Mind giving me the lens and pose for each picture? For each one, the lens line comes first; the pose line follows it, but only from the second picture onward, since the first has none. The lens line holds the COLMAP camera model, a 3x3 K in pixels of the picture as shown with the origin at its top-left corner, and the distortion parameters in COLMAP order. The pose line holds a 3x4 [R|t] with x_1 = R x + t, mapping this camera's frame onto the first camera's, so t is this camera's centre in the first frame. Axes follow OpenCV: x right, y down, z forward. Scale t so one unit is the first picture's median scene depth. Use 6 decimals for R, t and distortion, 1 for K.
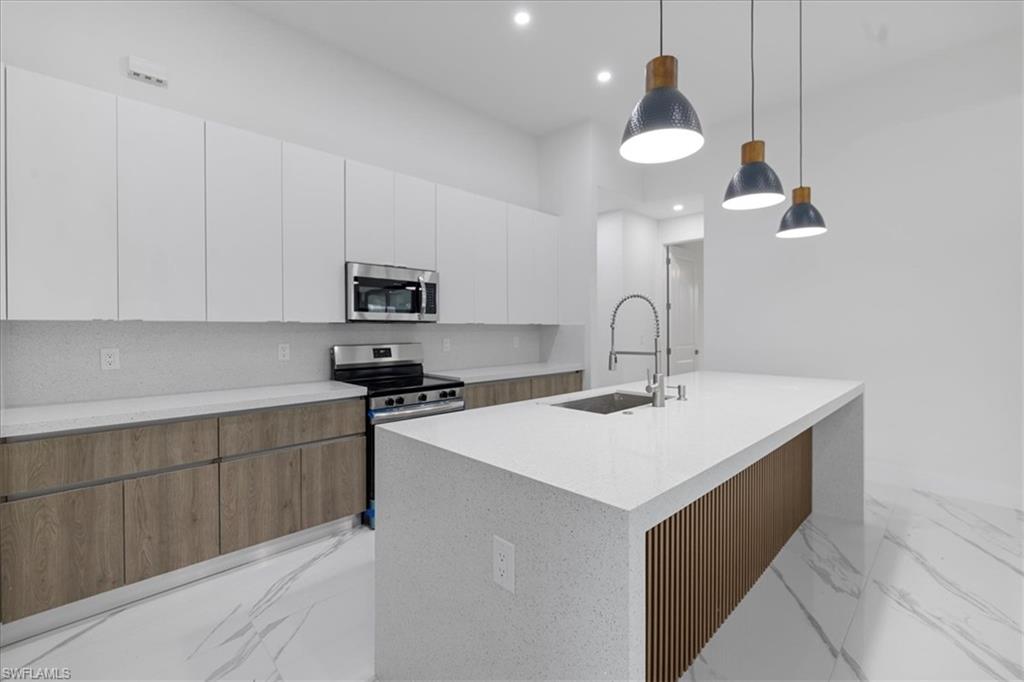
lens RADIAL K [[431.9, 0, 512.8], [0, 431.9, 331.7], [0, 0, 1]] dist [0.002676, 0.000037]
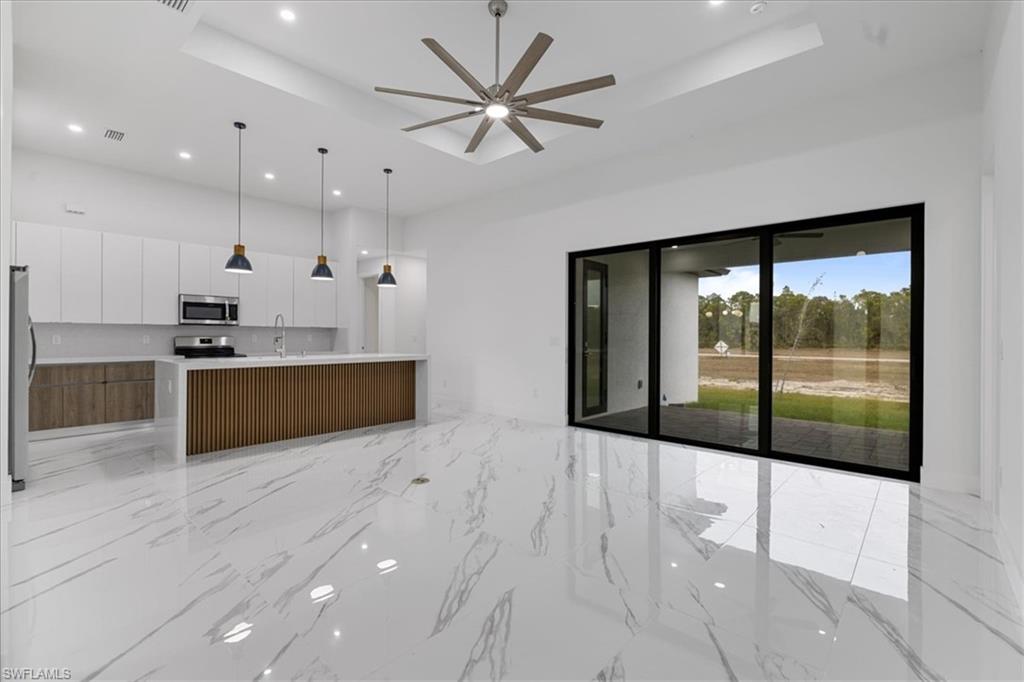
lens RADIAL K [[454.5, 0, 510.3], [0, 454.5, 335.9], [0, 0, 1]] dist [-0.000730, -0.000137]
pose [[0.998075, 0.006842, 0.061635, 1.096113], [-0.006546, 0.999966, -0.005003, 0.034066], [-0.061667, 0.004590, 0.998086, -1.285958]]
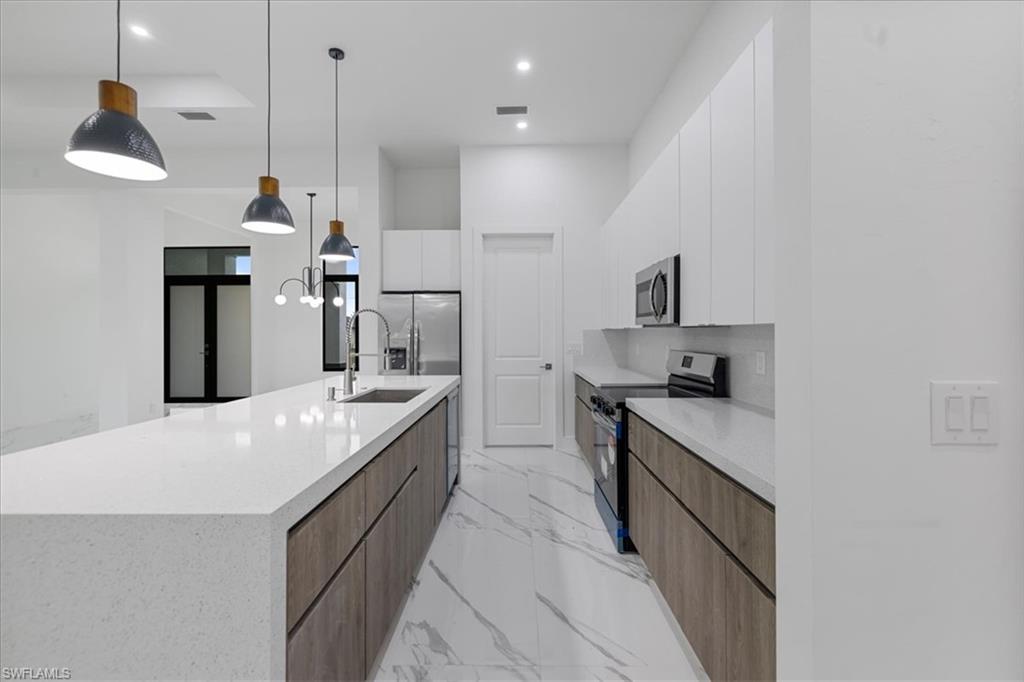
lens RADIAL K [[431.9, 0, 512.8], [0, 431.9, 331.7], [0, 0, 1]] dist [0.002676, 0.000037]
pose [[-0.703015, 0.002838, -0.711169, 0.669734], [0.000811, 0.999995, 0.003189, -0.016277], [0.711175, 0.001665, -0.703013, 1.663196]]
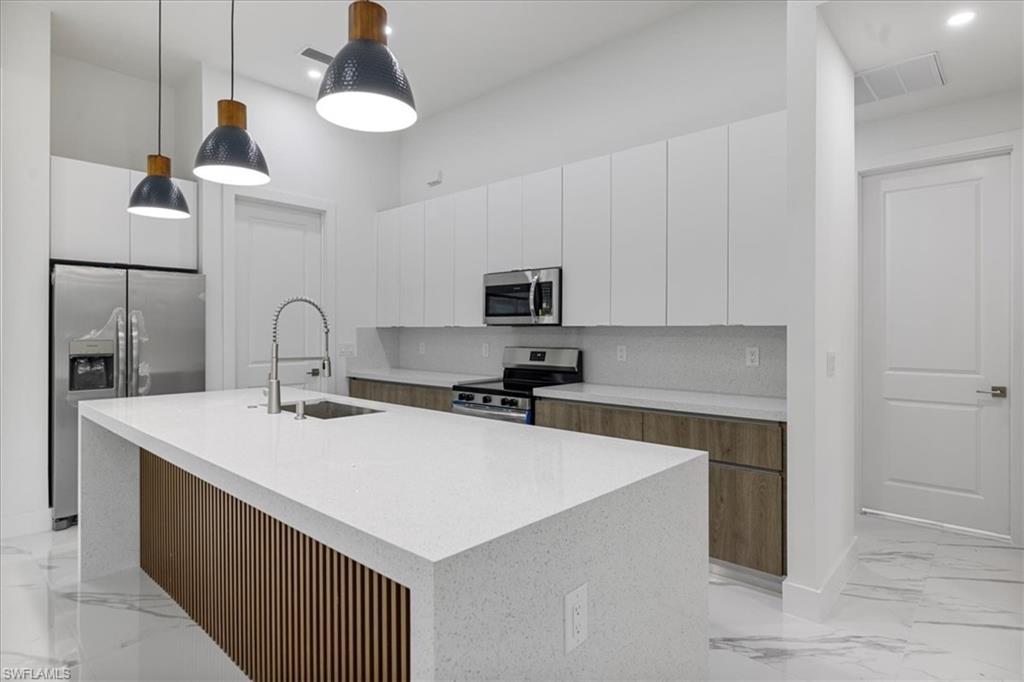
lens RADIAL K [[541.7, 0, 508.2], [0, 541.7, 330.0], [0, 0, 1]] dist [0.006073, 0.000759]
pose [[0.057605, 0.000148, -0.998339, 1.157556], [-0.006780, 0.999977, -0.000243, -0.012900], [0.998316, 0.006783, 0.057605, 1.055676]]
